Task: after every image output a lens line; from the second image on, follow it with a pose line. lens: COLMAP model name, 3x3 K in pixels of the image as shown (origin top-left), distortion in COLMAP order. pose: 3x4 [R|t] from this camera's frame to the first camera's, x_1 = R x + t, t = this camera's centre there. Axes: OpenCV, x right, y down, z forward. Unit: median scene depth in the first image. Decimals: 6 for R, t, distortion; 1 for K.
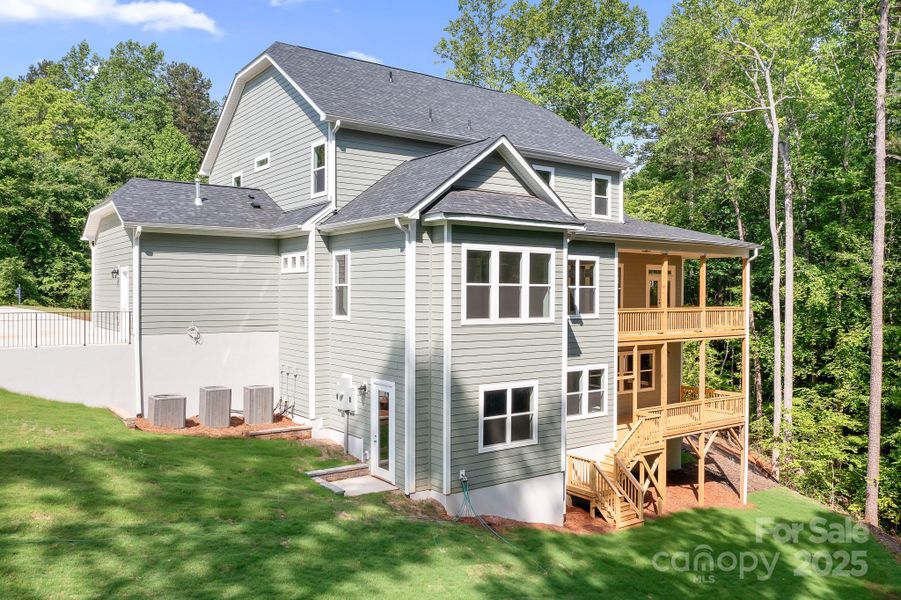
lens RADIAL K [[719.3, 0, 450.7], [0, 719.3, 298.8], [0, 0, 1]] dist [-0.024046, 0.009921]
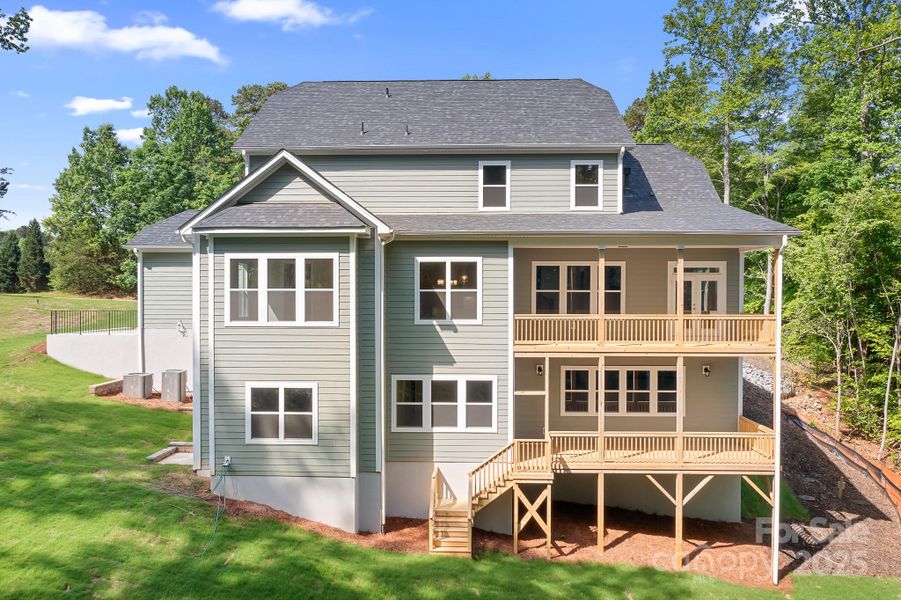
lens RADIAL K [[719.3, 0, 450.4], [0, 719.3, 301.1], [0, 0, 1]] dist [-0.024046, 0.009921]
pose [[0.779681, 0.002988, -0.626169, 0.909873], [-0.002663, 0.999995, 0.001456, -0.004900], [0.626171, 0.000533, 0.779686, 0.322000]]
